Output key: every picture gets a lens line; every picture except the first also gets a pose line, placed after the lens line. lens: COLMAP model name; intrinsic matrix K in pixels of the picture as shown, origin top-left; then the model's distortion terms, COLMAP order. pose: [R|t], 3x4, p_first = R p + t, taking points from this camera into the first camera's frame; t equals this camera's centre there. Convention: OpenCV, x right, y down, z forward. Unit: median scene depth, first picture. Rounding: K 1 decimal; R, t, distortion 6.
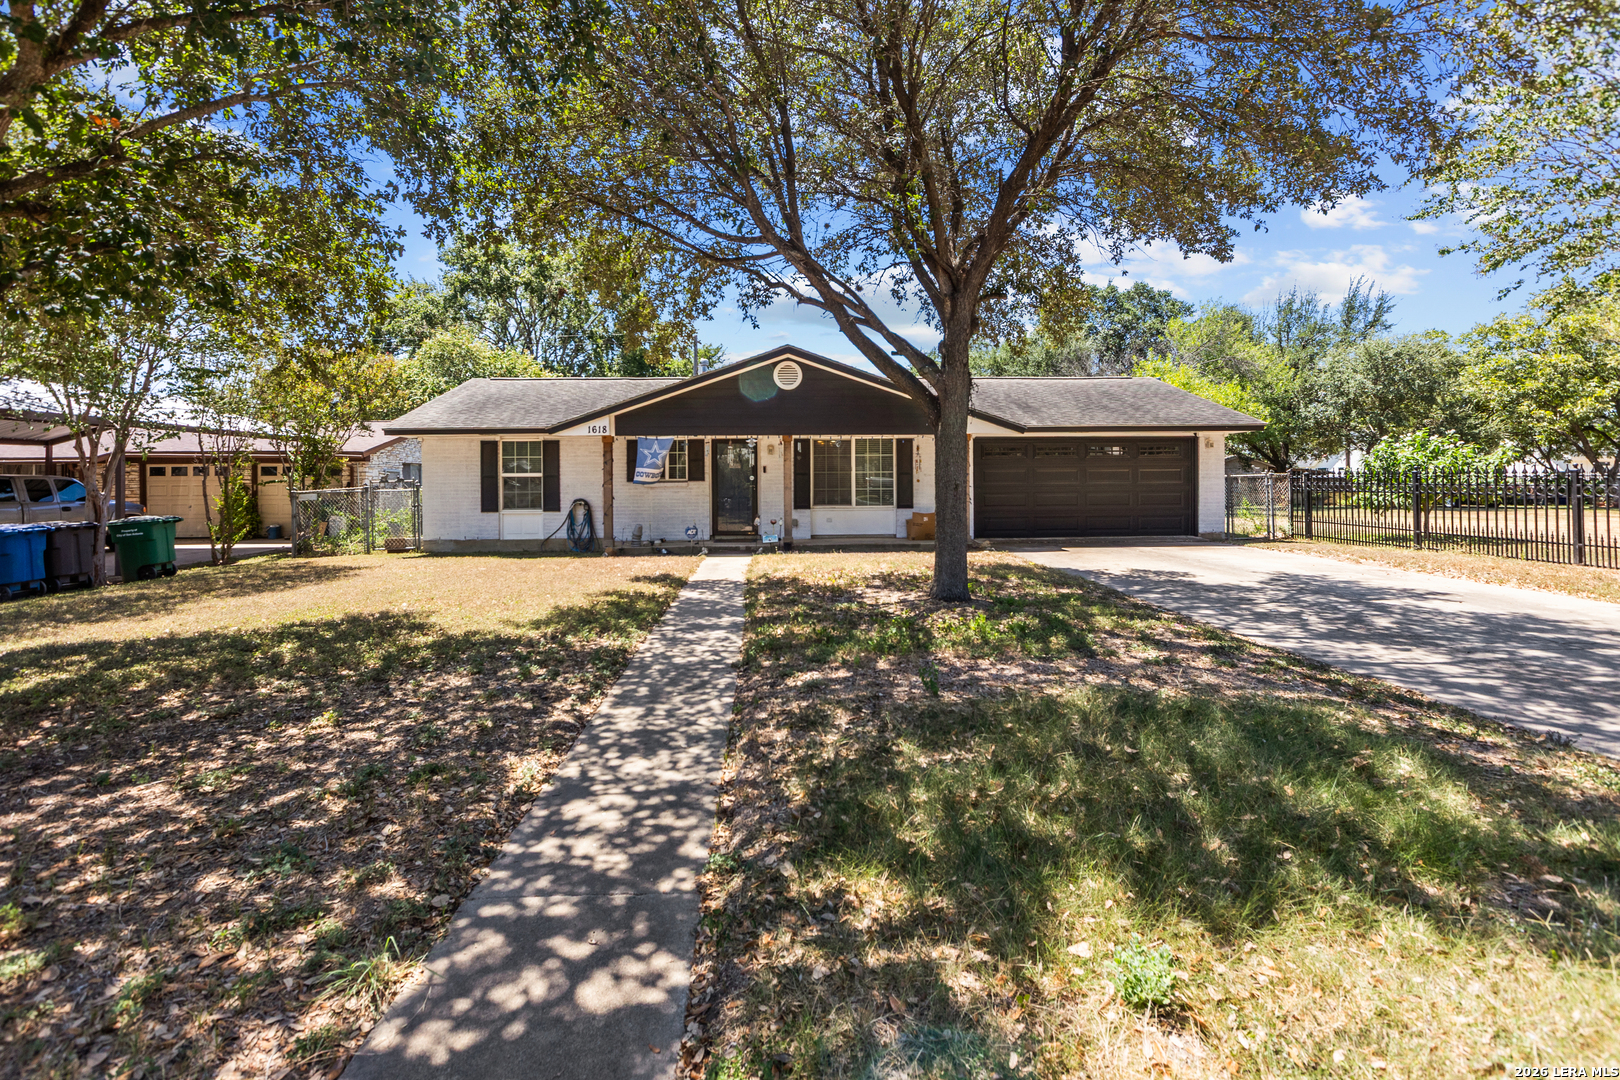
lens RADIAL K [[734.5, 0, 816.8], [0, 734.5, 523.0], [0, 0, 1]] dist [0.000880, 0.000013]
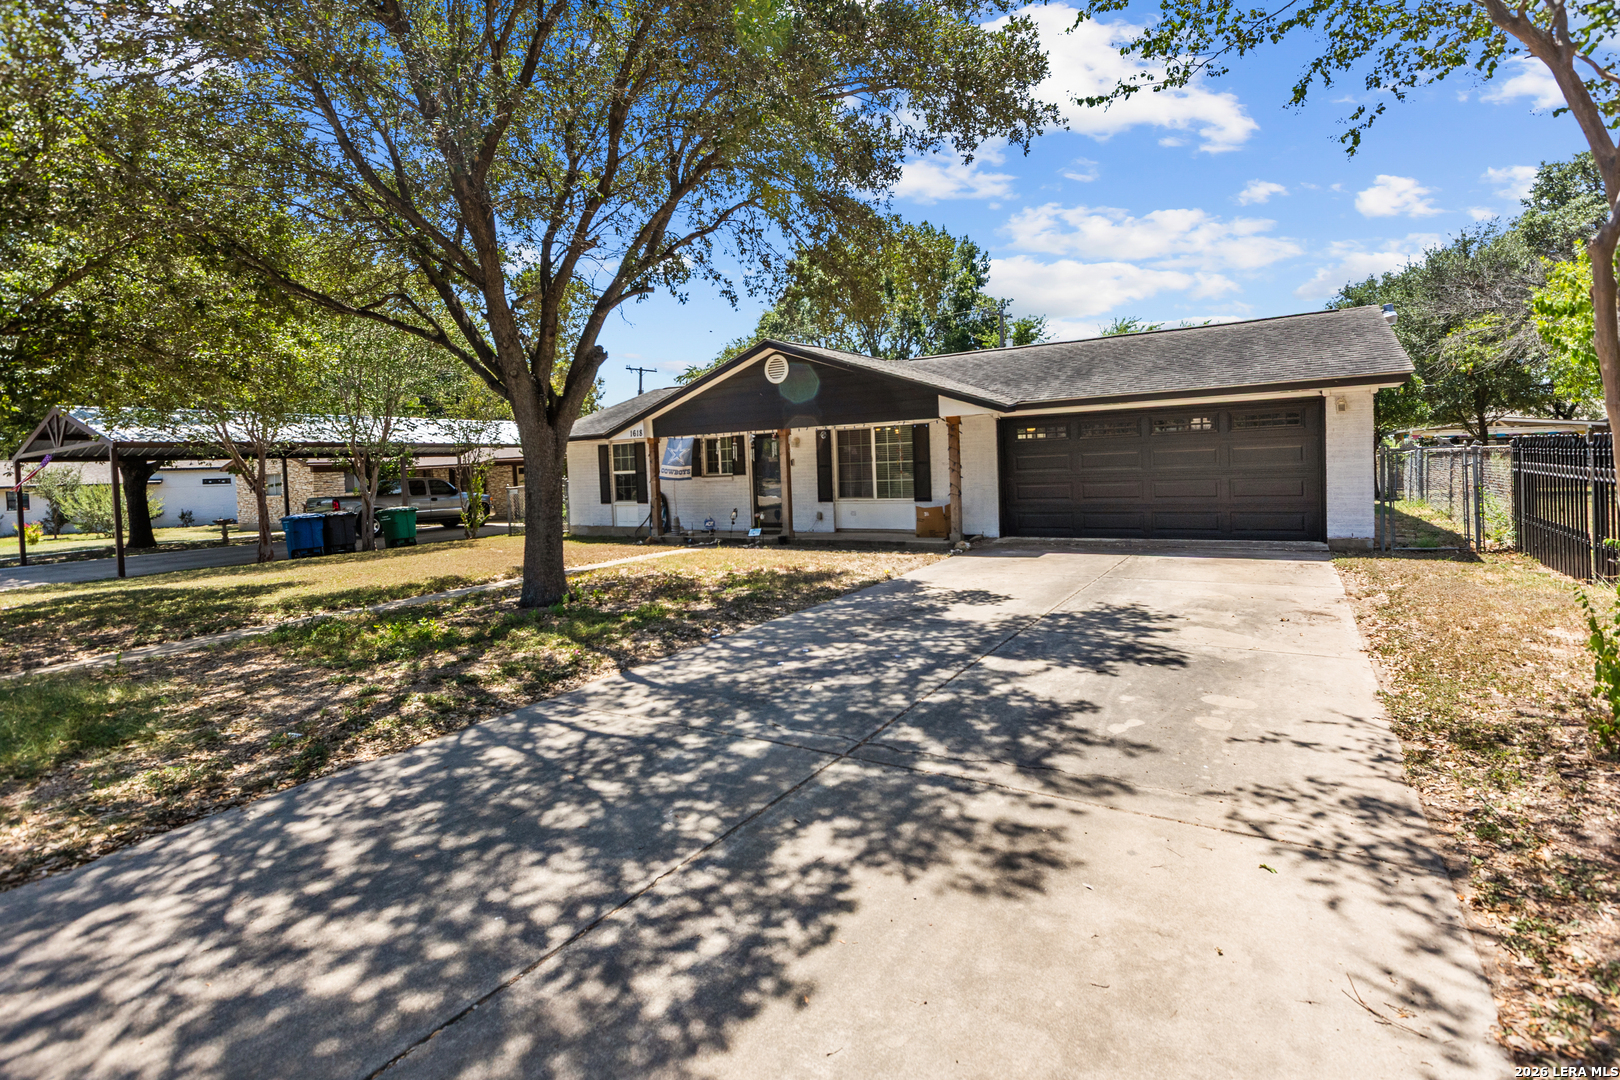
lens RADIAL K [[734.5, 0, 816.8], [0, 734.5, 523.0], [0, 0, 1]] dist [0.000880, 0.000013]
pose [[0.831876, 0.019090, -0.554633, 0.515858], [-0.001984, 0.999504, 0.031425, -0.021191], [0.554958, -0.025042, 0.831501, 0.173883]]
